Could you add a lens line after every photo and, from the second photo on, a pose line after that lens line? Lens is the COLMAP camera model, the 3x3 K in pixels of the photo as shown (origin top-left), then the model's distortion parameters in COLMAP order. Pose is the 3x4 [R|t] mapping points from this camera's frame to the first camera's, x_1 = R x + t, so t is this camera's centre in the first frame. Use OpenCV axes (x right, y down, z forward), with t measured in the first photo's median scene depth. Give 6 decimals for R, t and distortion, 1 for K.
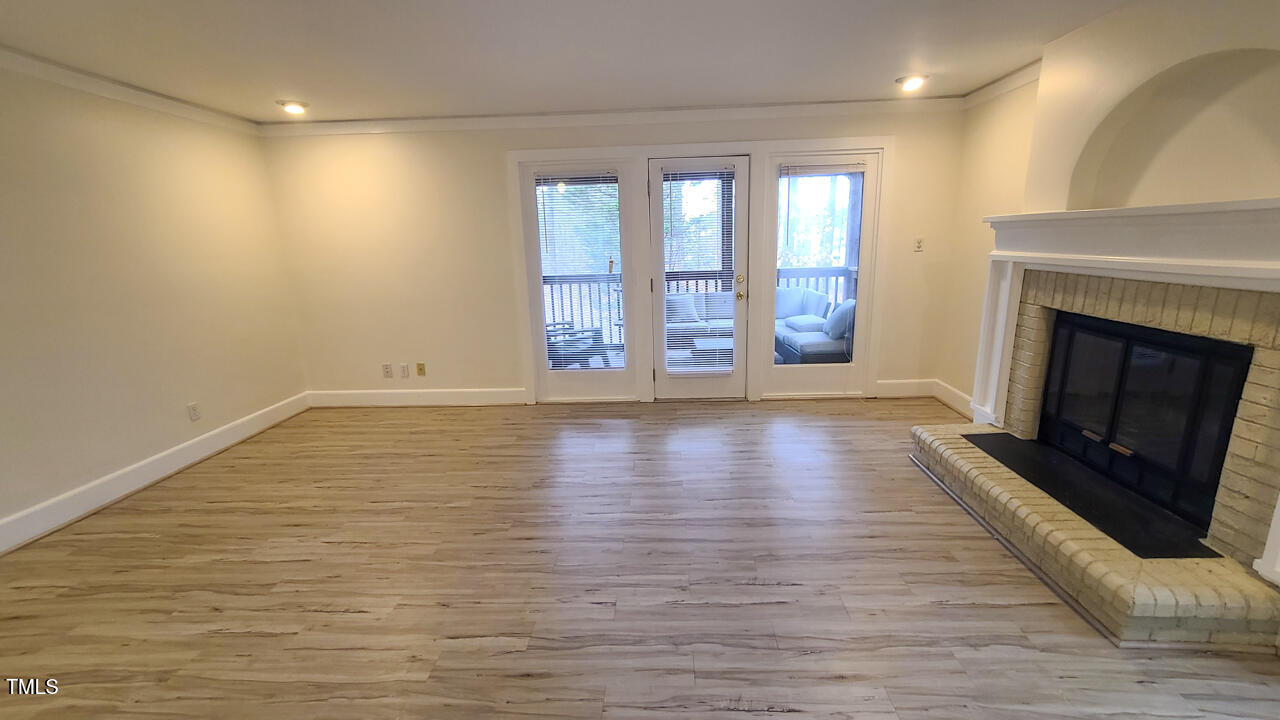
lens RADIAL K [[526.8, 0, 646.5], [0, 526.8, 360.2], [0, 0, 1]] dist [-0.008542, 0.005516]
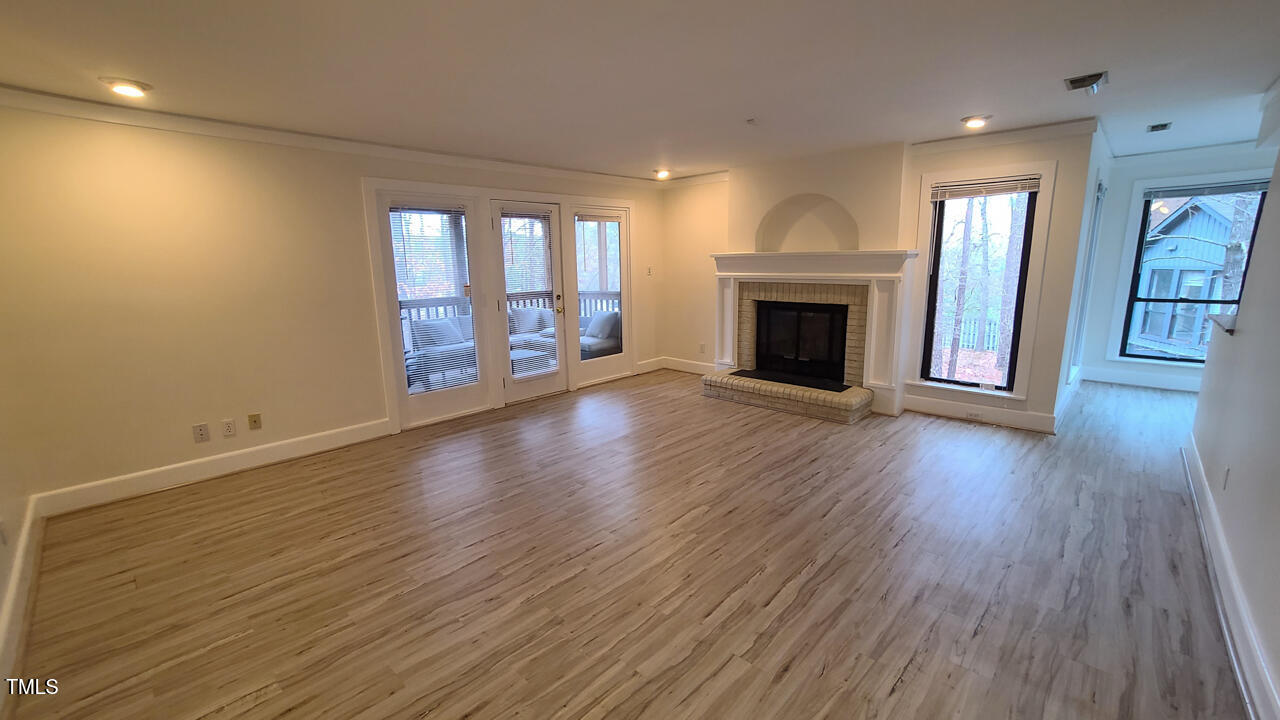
lens RADIAL K [[526.8, 0, 646.3], [0, 526.8, 361.5], [0, 0, 1]] dist [-0.008542, 0.005516]
pose [[0.656983, -0.125825, 0.743331, -0.718286], [0.170559, 0.985217, 0.016023, 0.018273], [-0.734359, 0.116255, 0.668732, -0.002538]]
